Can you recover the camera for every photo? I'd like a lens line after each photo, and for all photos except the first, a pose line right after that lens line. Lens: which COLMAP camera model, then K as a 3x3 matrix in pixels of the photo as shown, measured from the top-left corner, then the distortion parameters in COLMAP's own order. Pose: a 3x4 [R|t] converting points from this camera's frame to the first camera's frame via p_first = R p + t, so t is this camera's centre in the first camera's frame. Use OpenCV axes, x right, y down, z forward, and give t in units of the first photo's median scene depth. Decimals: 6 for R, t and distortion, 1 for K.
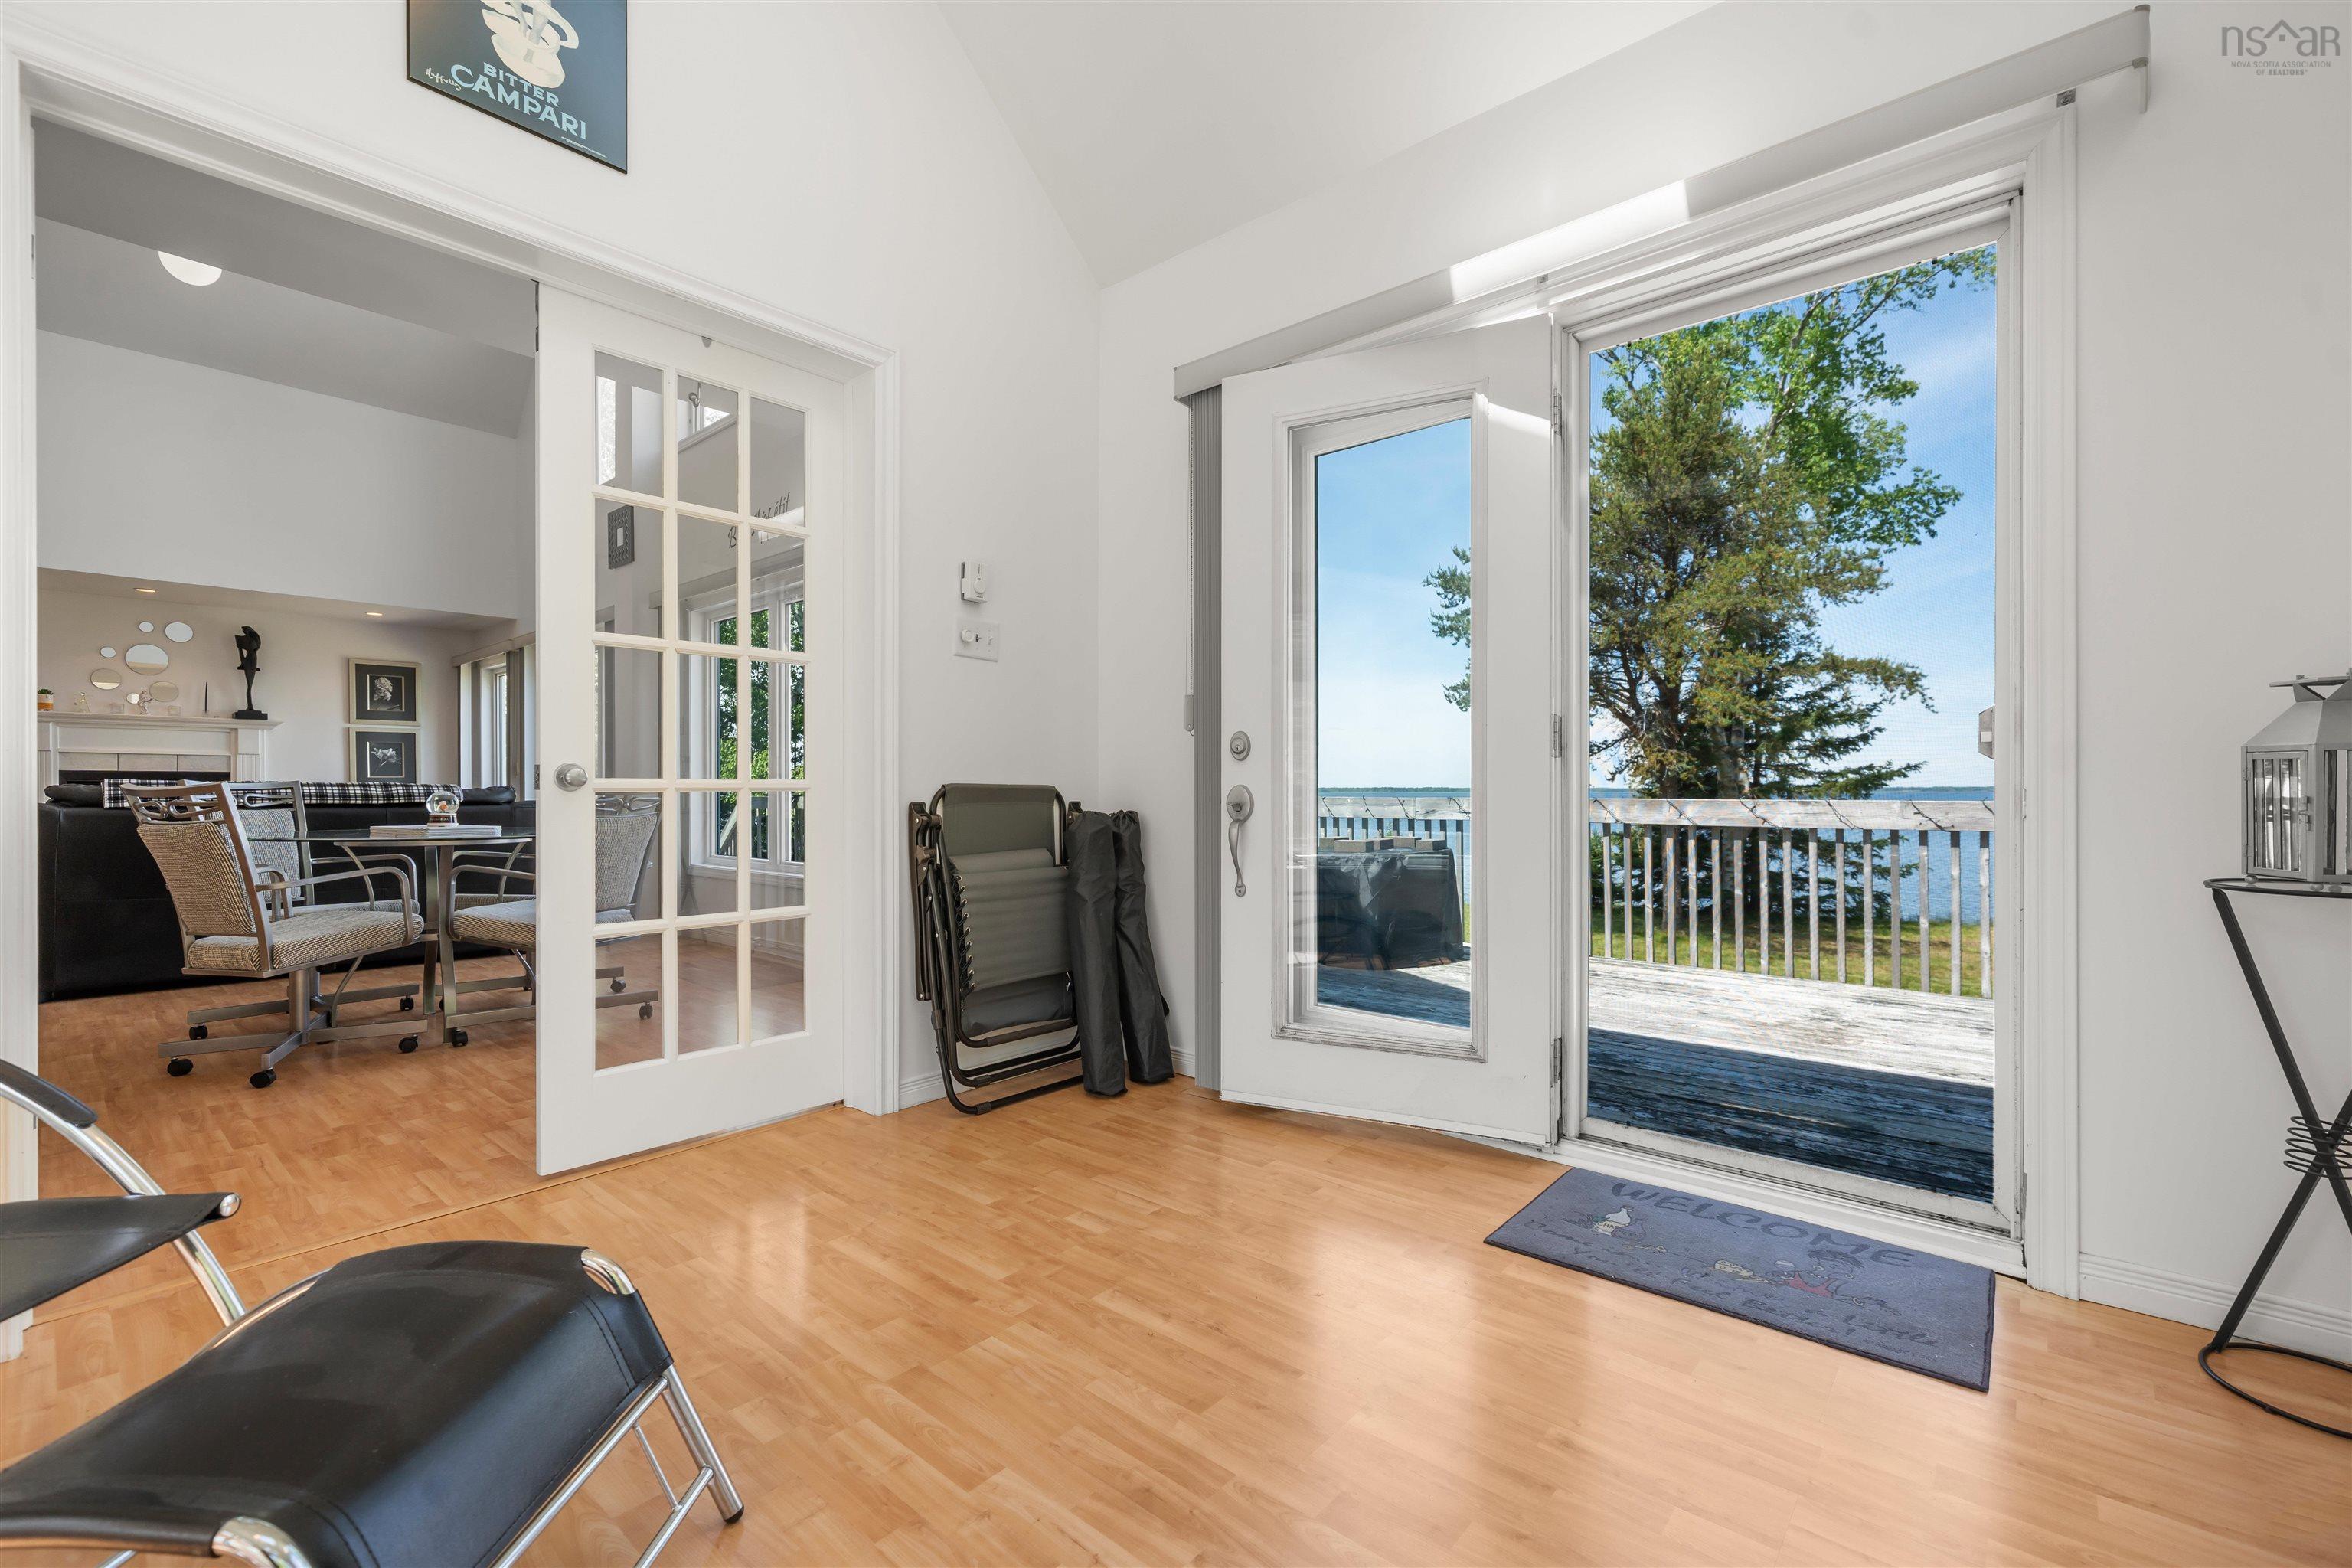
lens RADIAL K [[992.3, 0, 1176.0], [0, 992.3, 784.0], [0, 0, 1]] dist [0.000873, 0.000143]
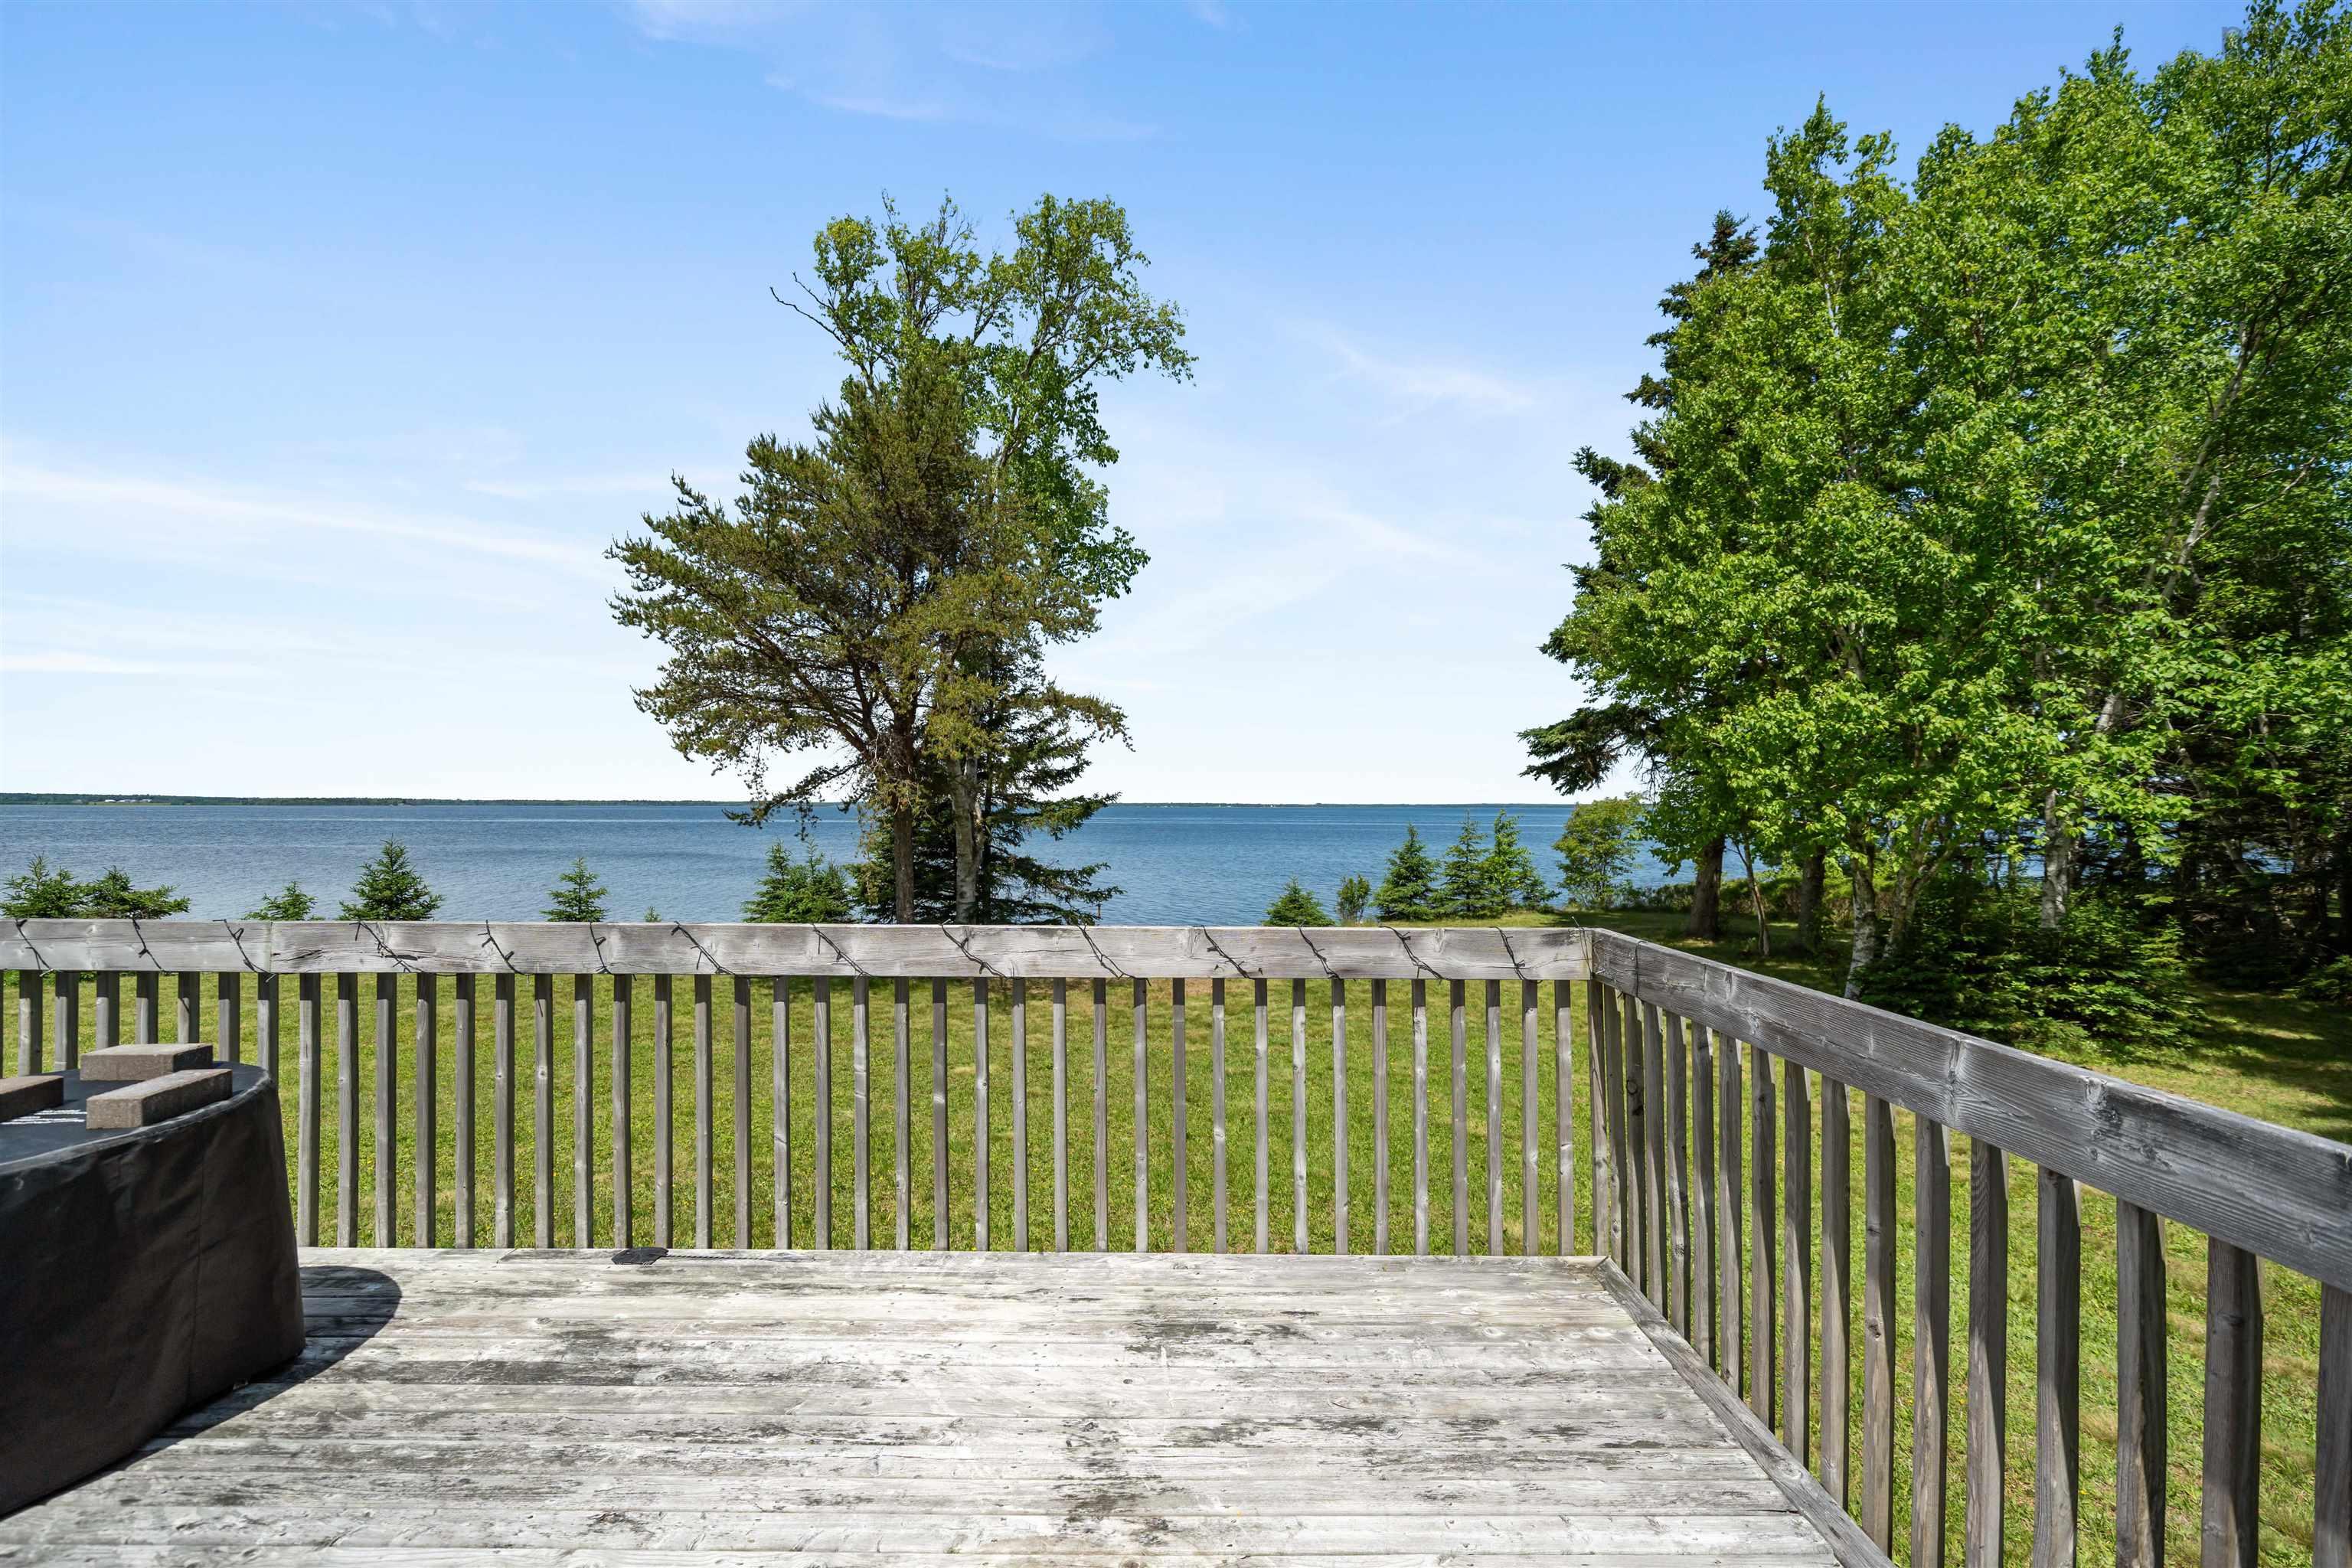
lens RADIAL K [[963.6, 0, 1169.7], [0, 963.6, 791.5], [0, 0, 1]] dist [0.000203, -0.000291]
pose [[0.756801, 0.012304, 0.653529, 0.098260], [-0.006840, 0.999917, -0.010905, -0.014788], [-0.653609, 0.003782, 0.756823, 0.160213]]
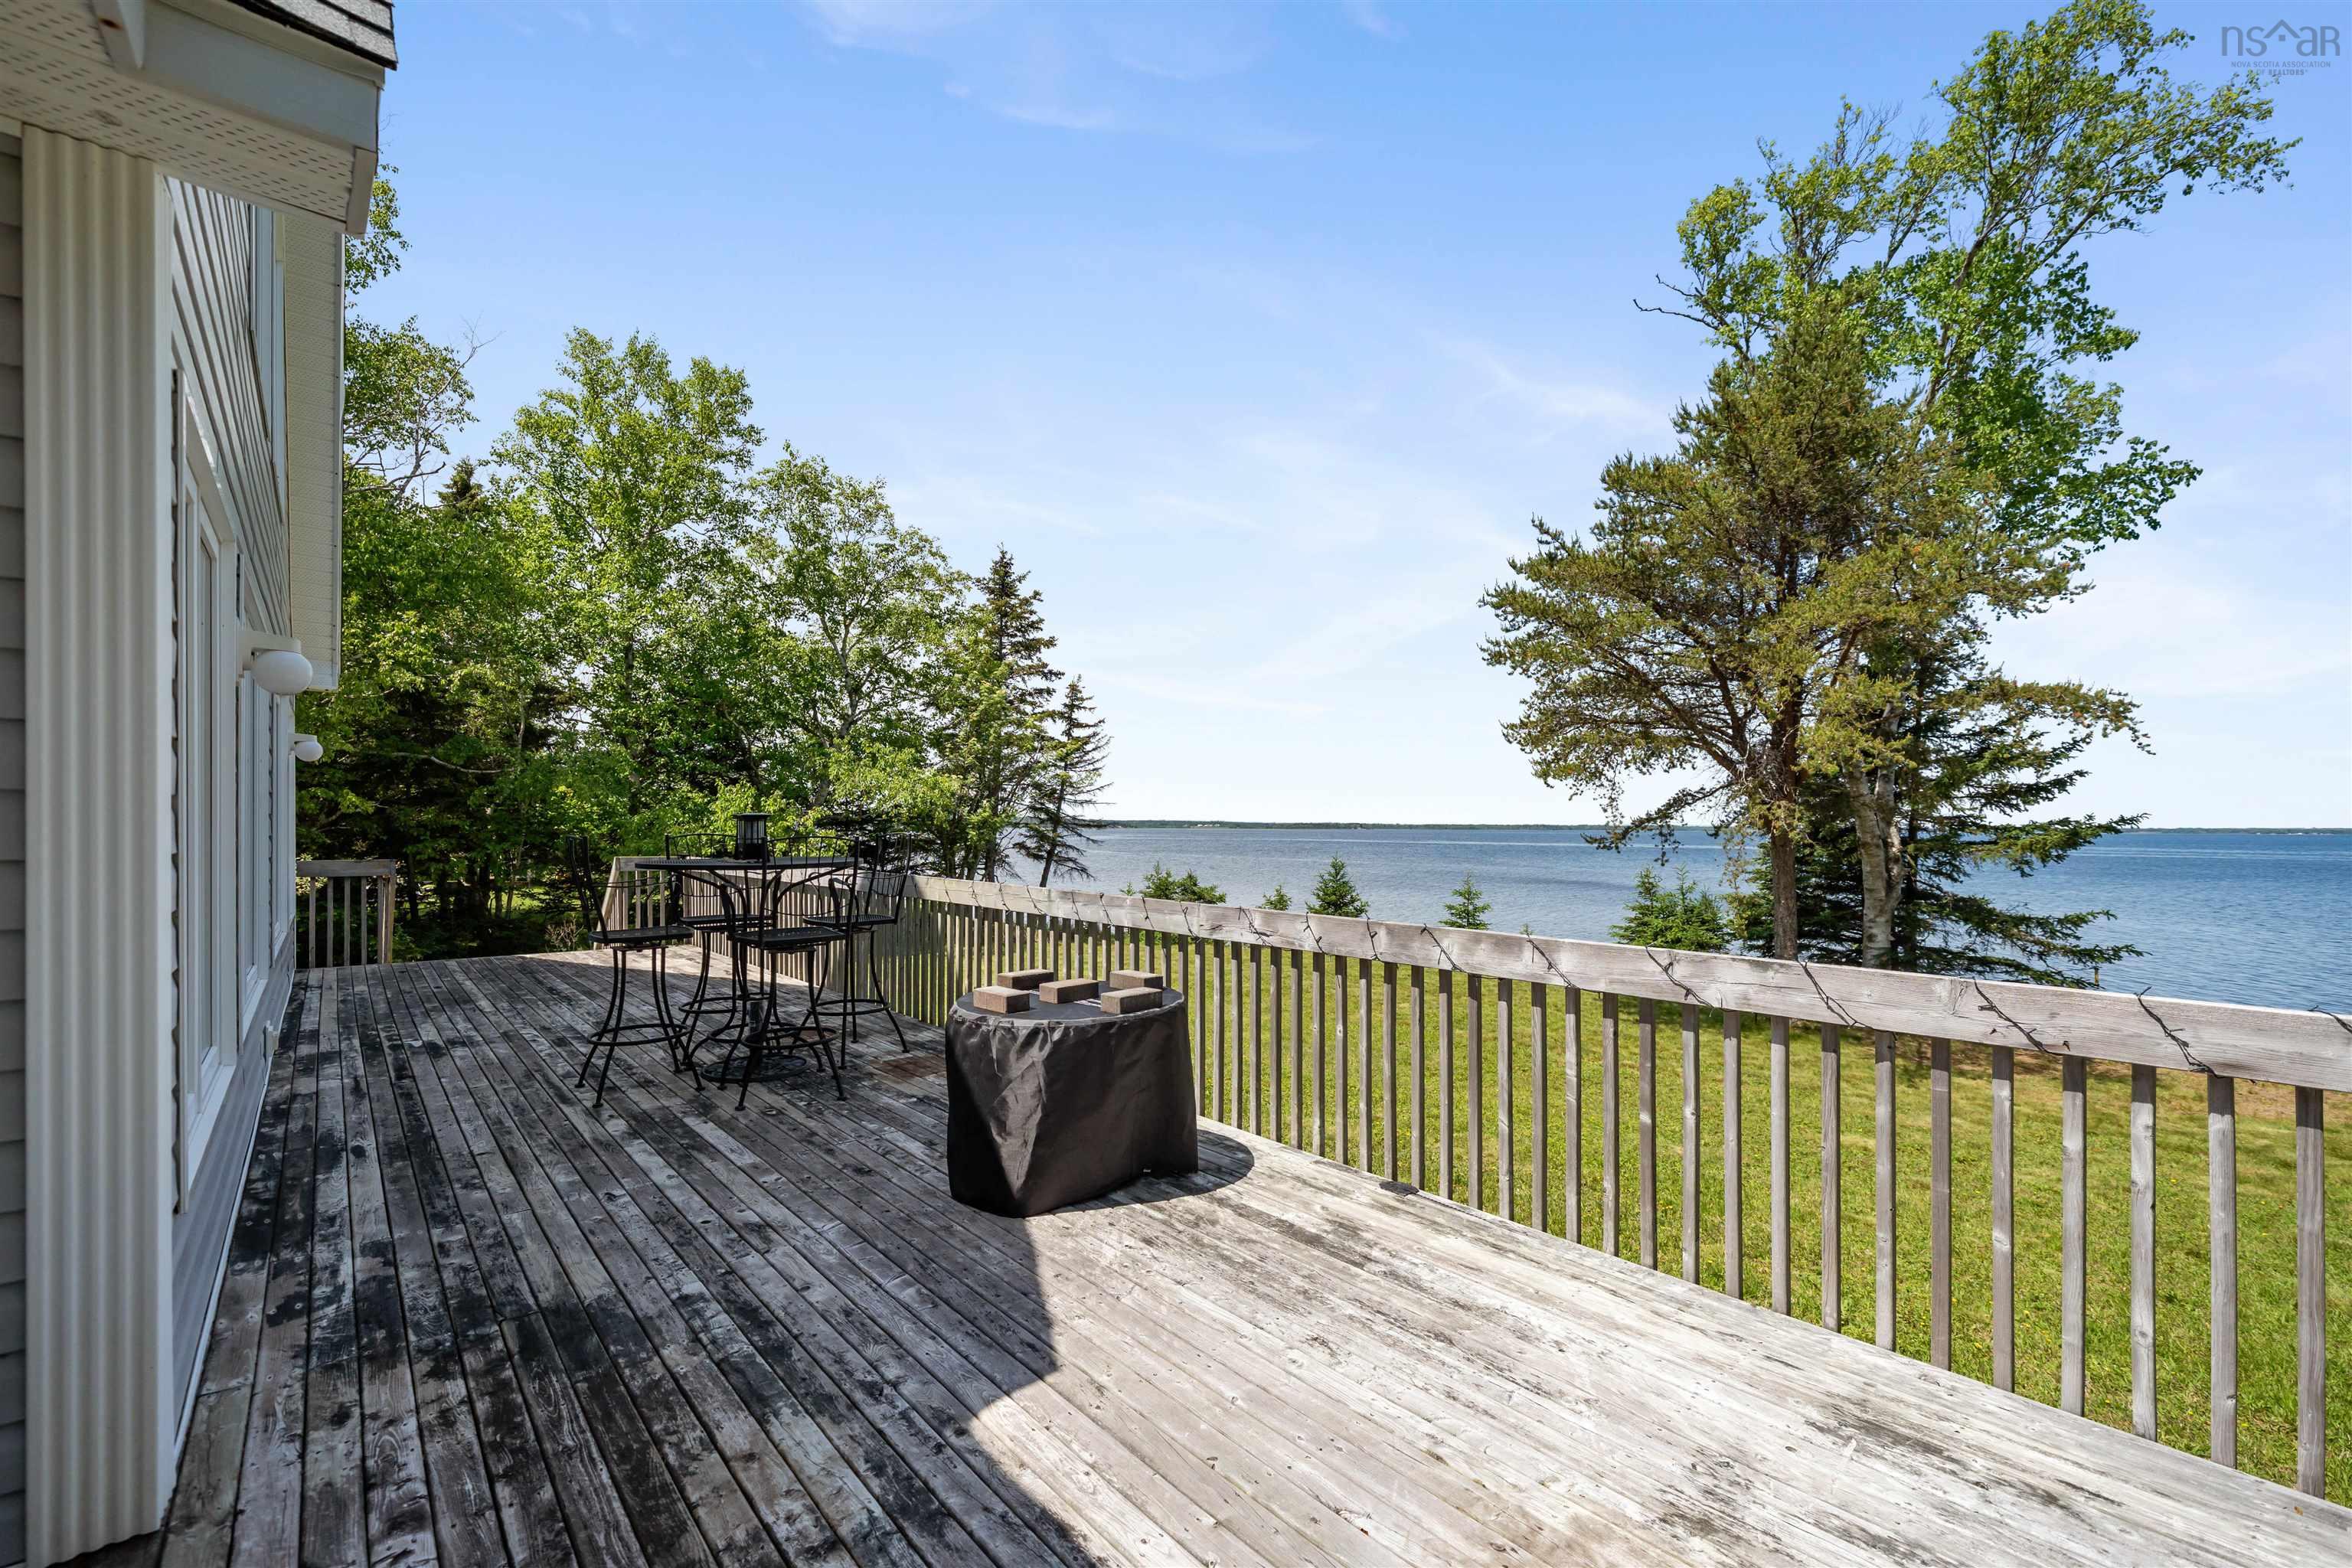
lens RADIAL K [[979.5, 0, 1179.9], [0, 979.5, 828.9], [0, 0, 1]] dist [0.001223, 0.000279]
pose [[0.990203, 0.006052, -0.139506, 0.117474], [-0.004985, 0.999956, 0.007997, -0.014850], [0.139548, -0.007223, 0.990189, 0.135240]]
